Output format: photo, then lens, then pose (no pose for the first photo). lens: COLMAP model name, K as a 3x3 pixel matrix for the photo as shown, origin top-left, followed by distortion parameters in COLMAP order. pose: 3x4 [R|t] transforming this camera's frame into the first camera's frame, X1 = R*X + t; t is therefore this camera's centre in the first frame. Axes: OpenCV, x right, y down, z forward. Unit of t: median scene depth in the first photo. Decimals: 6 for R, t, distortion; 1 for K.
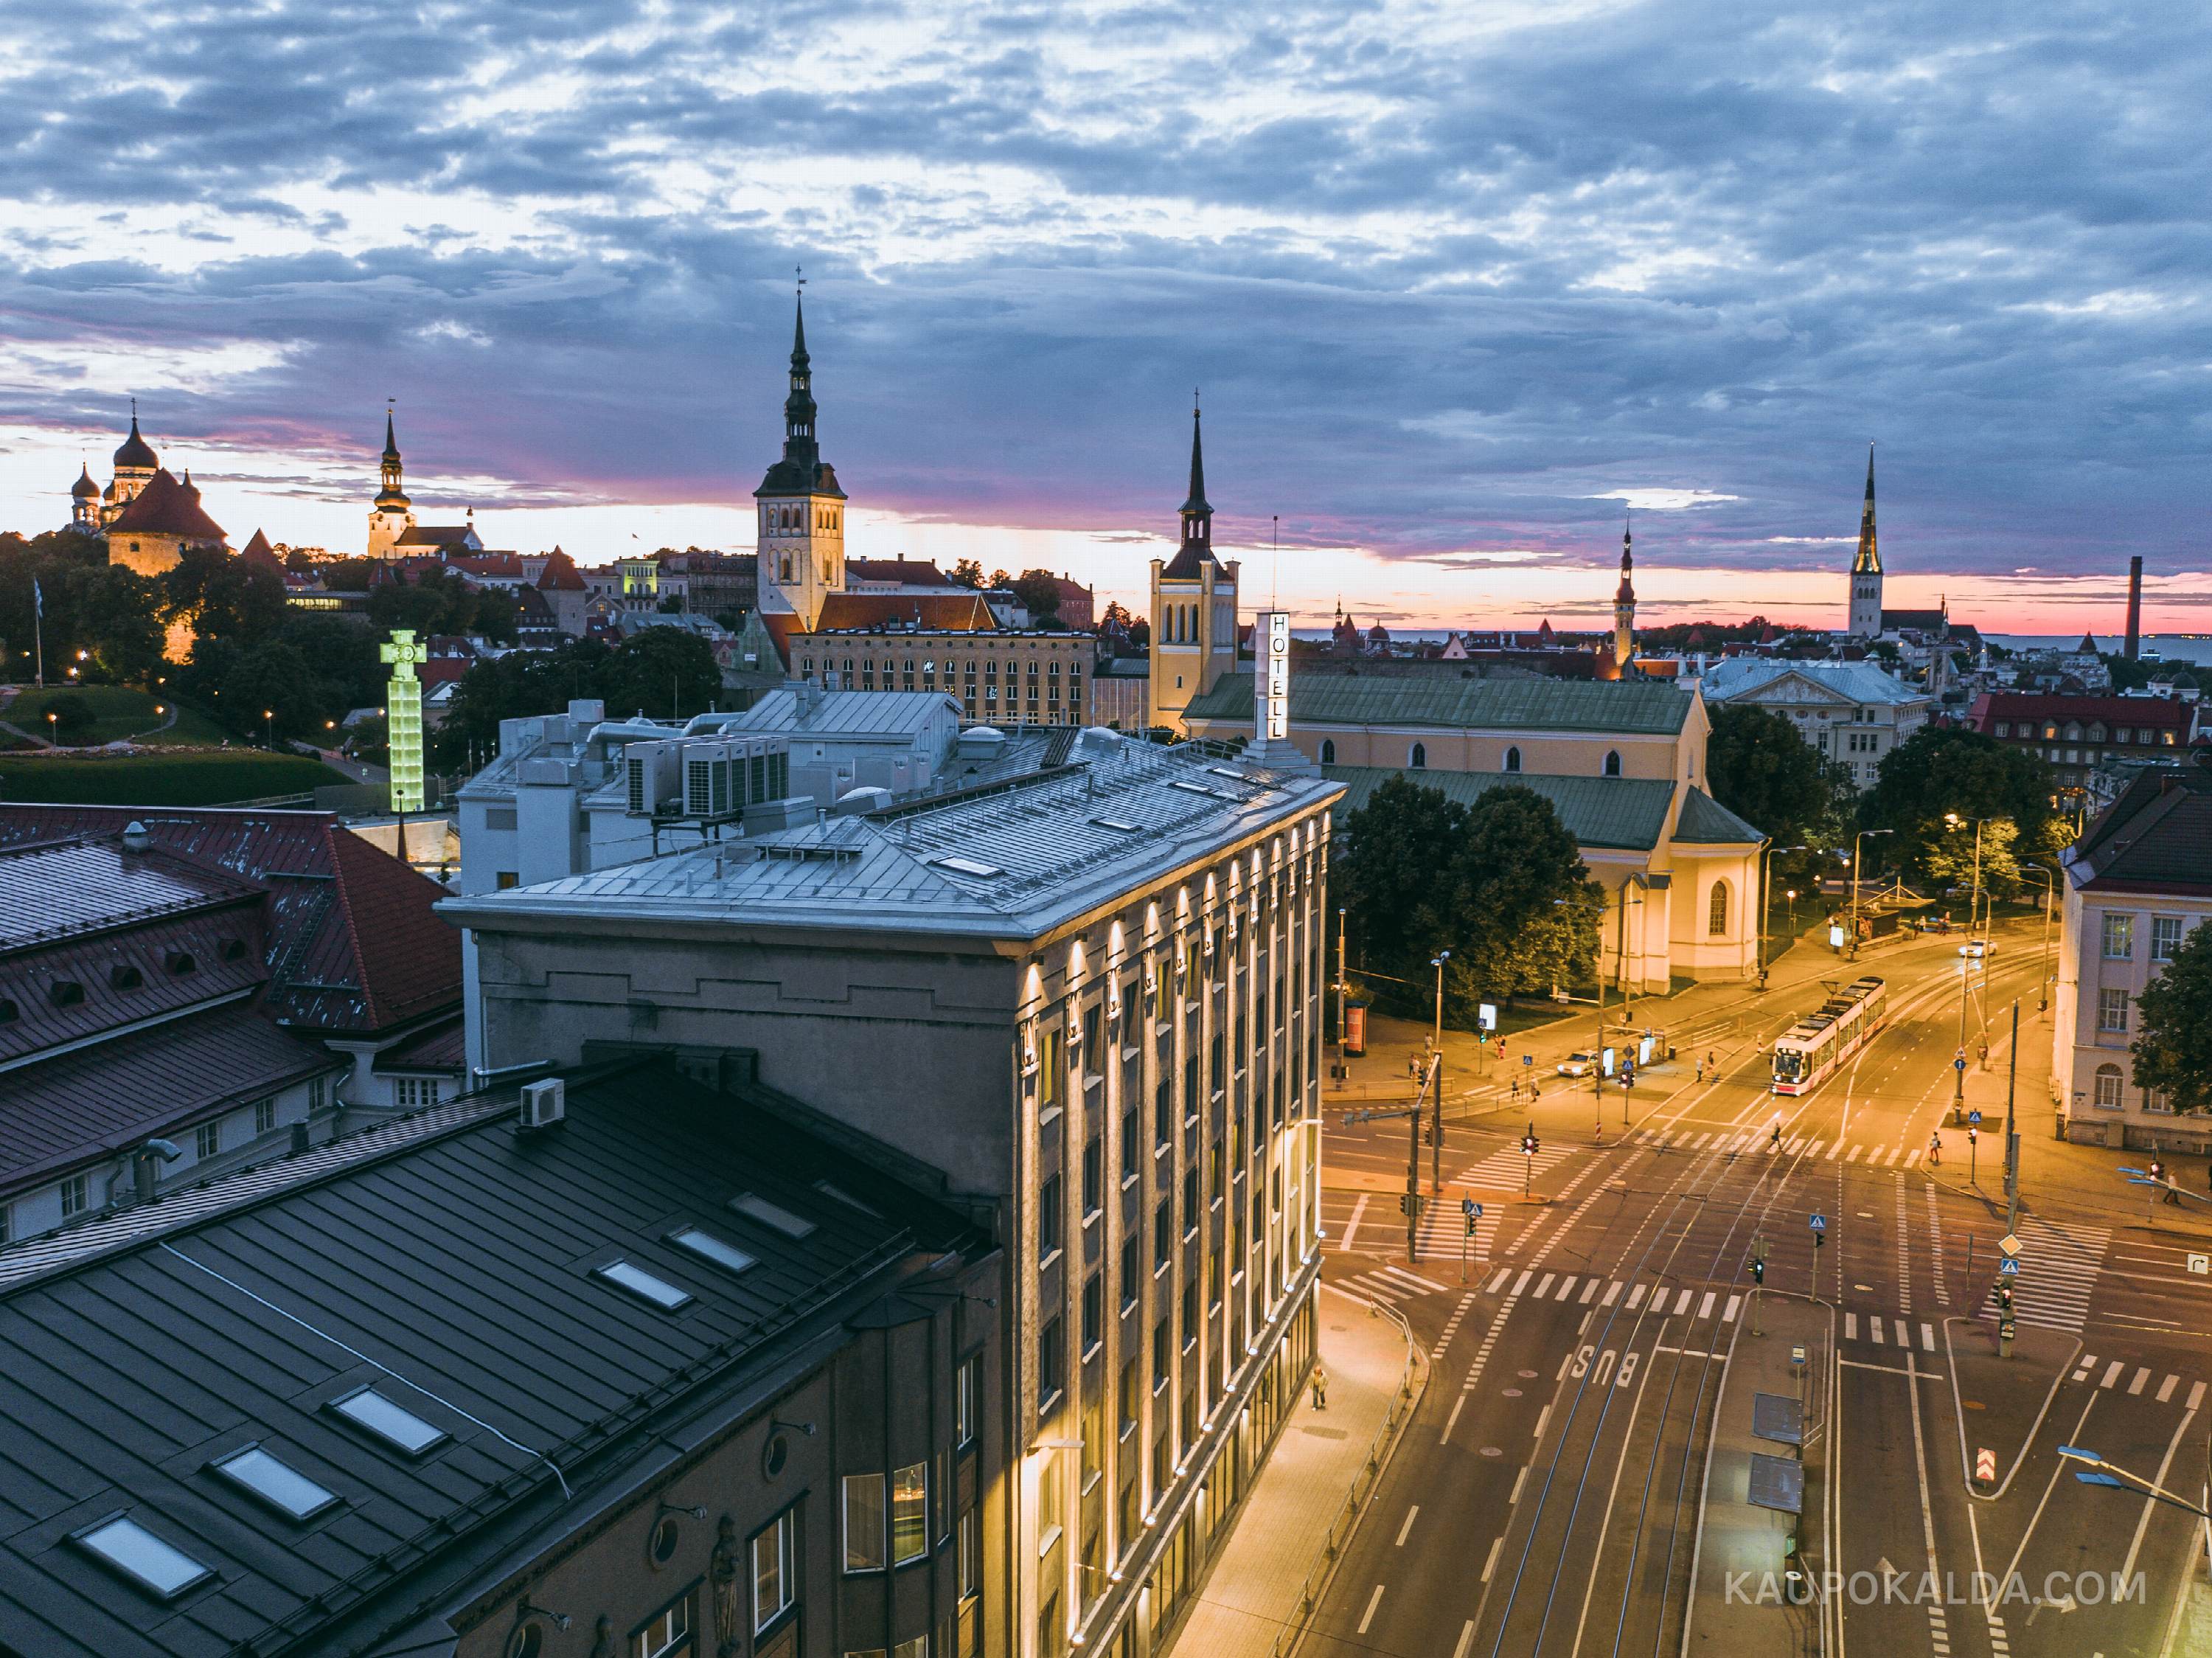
lens RADIAL K [[1955.2, 0, 1106.0], [0, 1955.2, 829.0], [0, 0, 1]] dist [-0.008650, 0.018522]
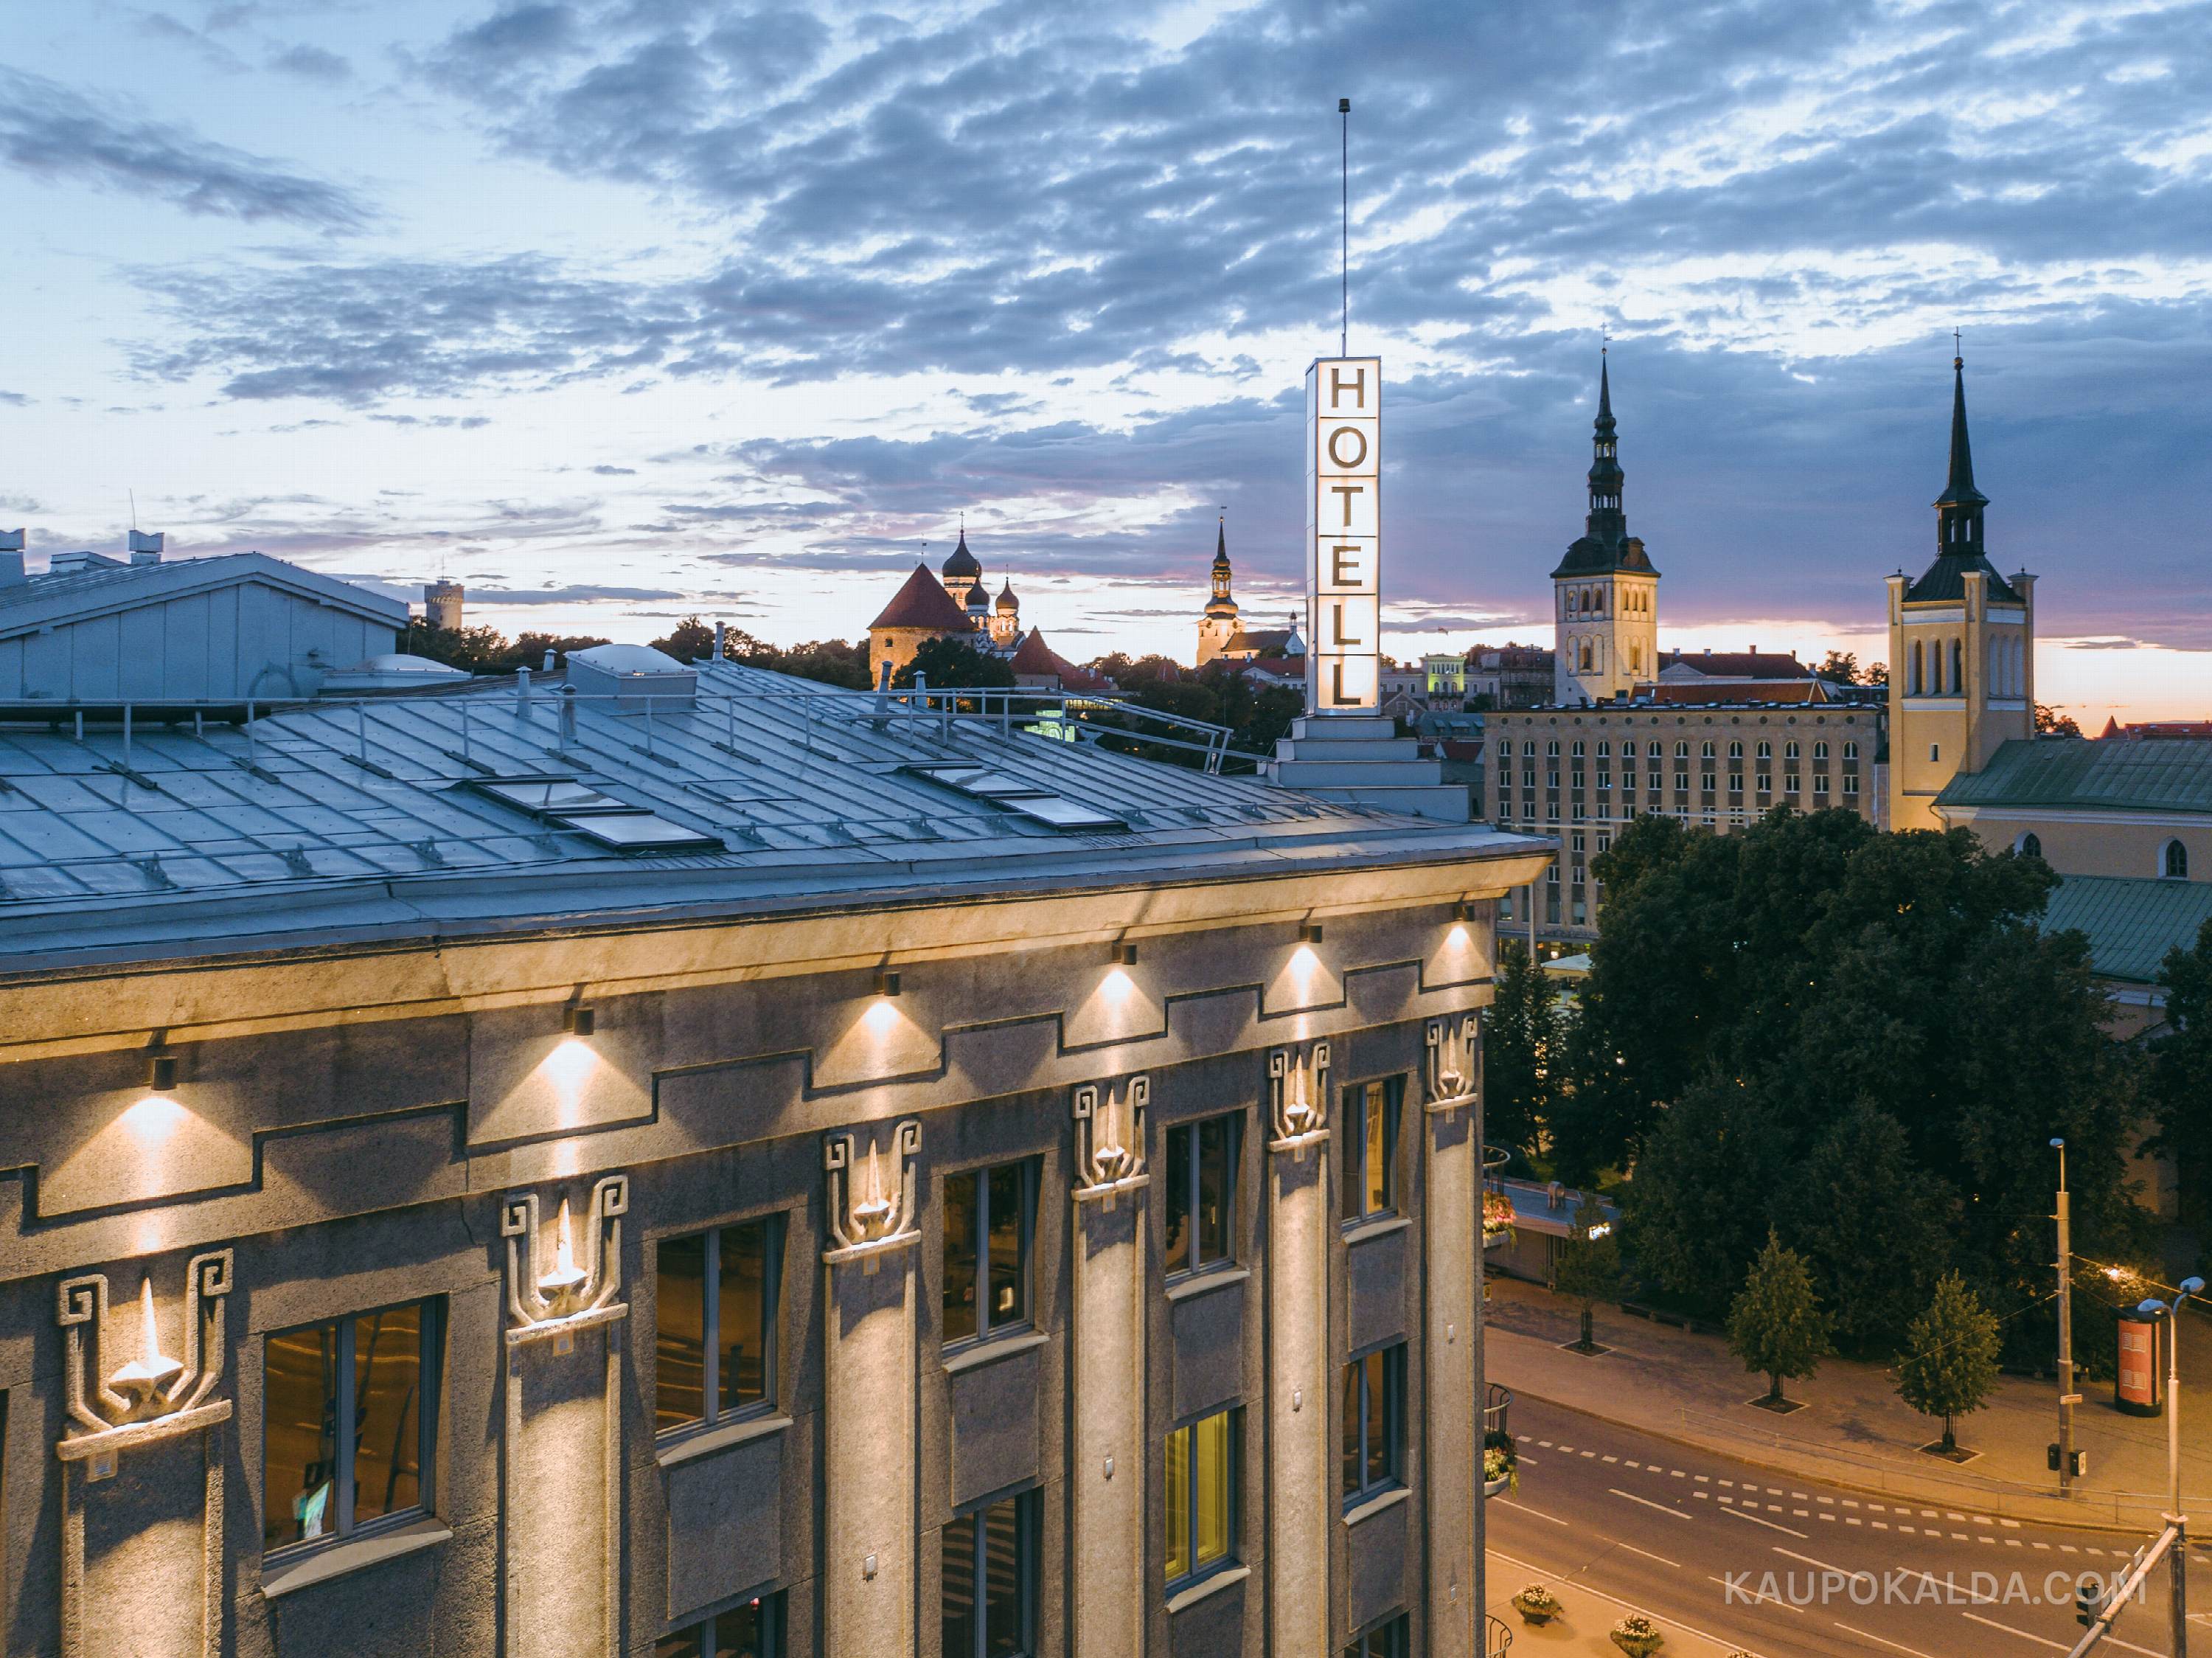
lens RADIAL K [[1992.0, 0, 1106.9], [0, 1992.0, 700.6], [0, 0, 1]] dist [-0.004185, 0.006507]
pose [[0.899146, -0.015909, -0.437359, 0.056550], [-0.039192, 0.992397, -0.116671, -0.001259], [0.435890, 0.122045, 0.891687, 0.180895]]
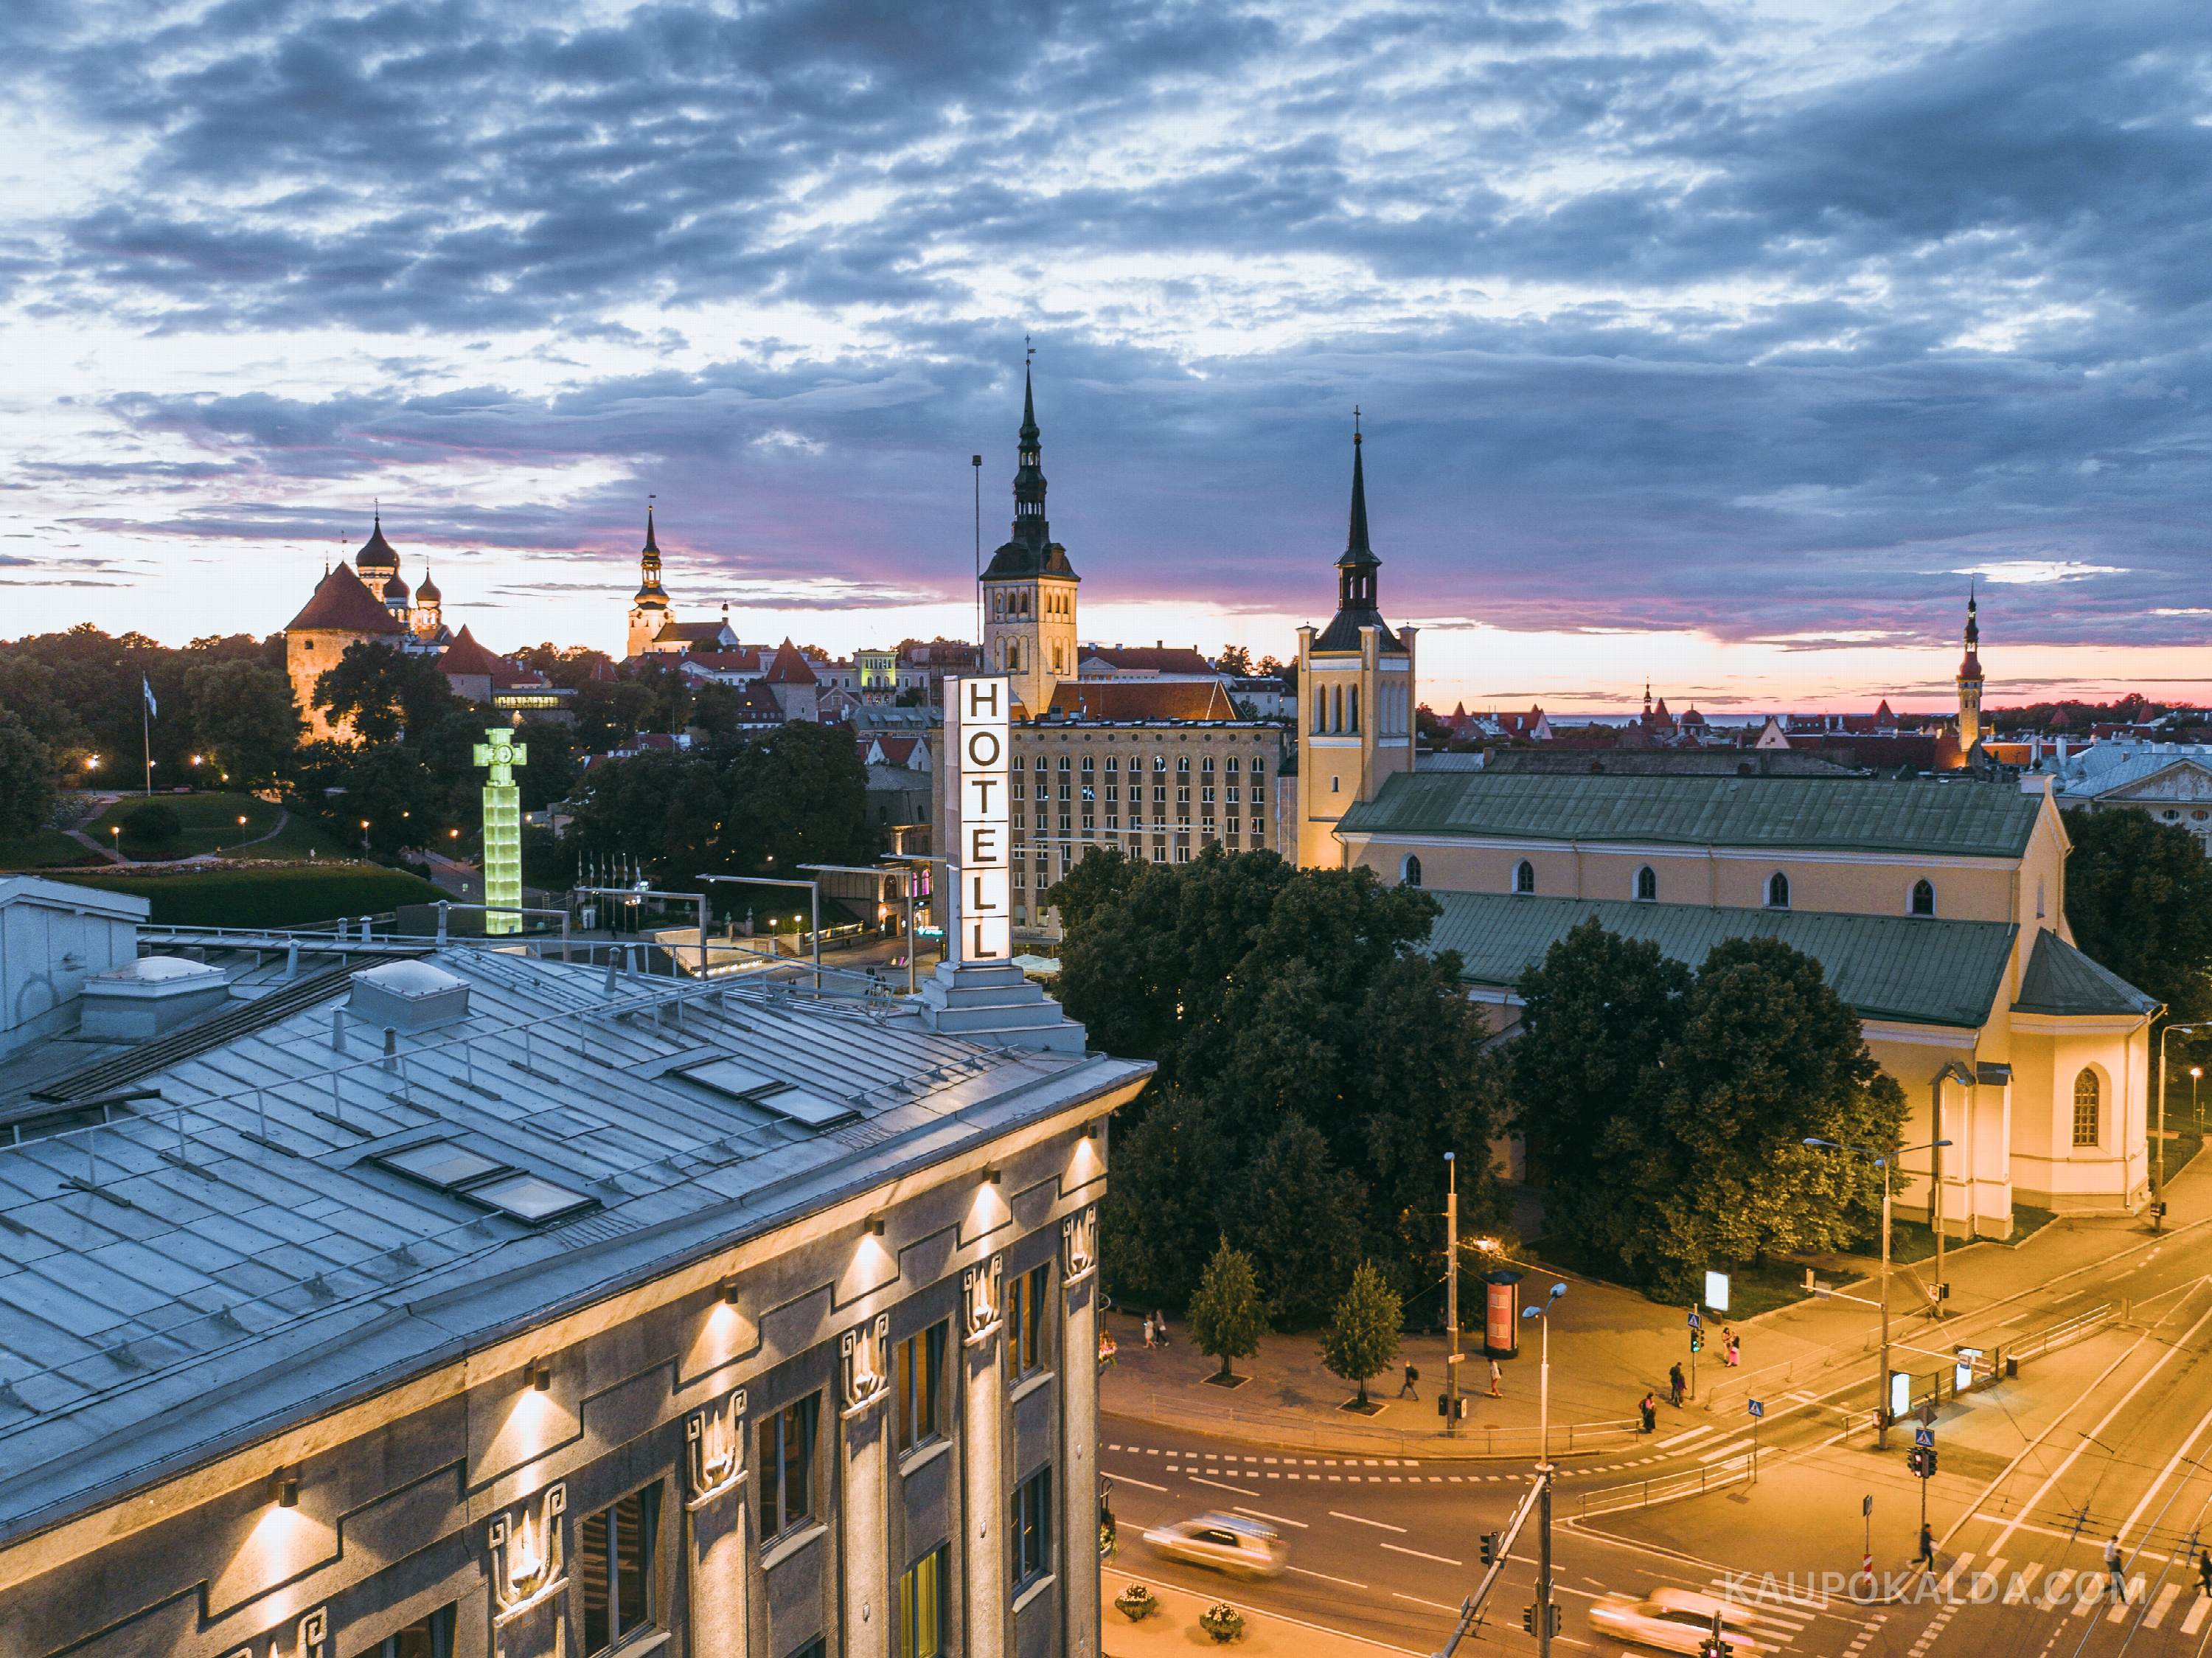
lens RADIAL K [[1955.2, 0, 1106.0], [0, 1955.2, 829.0], [0, 0, 1]] dist [-0.008650, 0.018522]
pose [[0.986722, -0.003735, -0.162373, 0.050922], [-0.003715, 0.998955, -0.045554, -0.015385], [0.162373, 0.045552, 0.985677, 0.156871]]
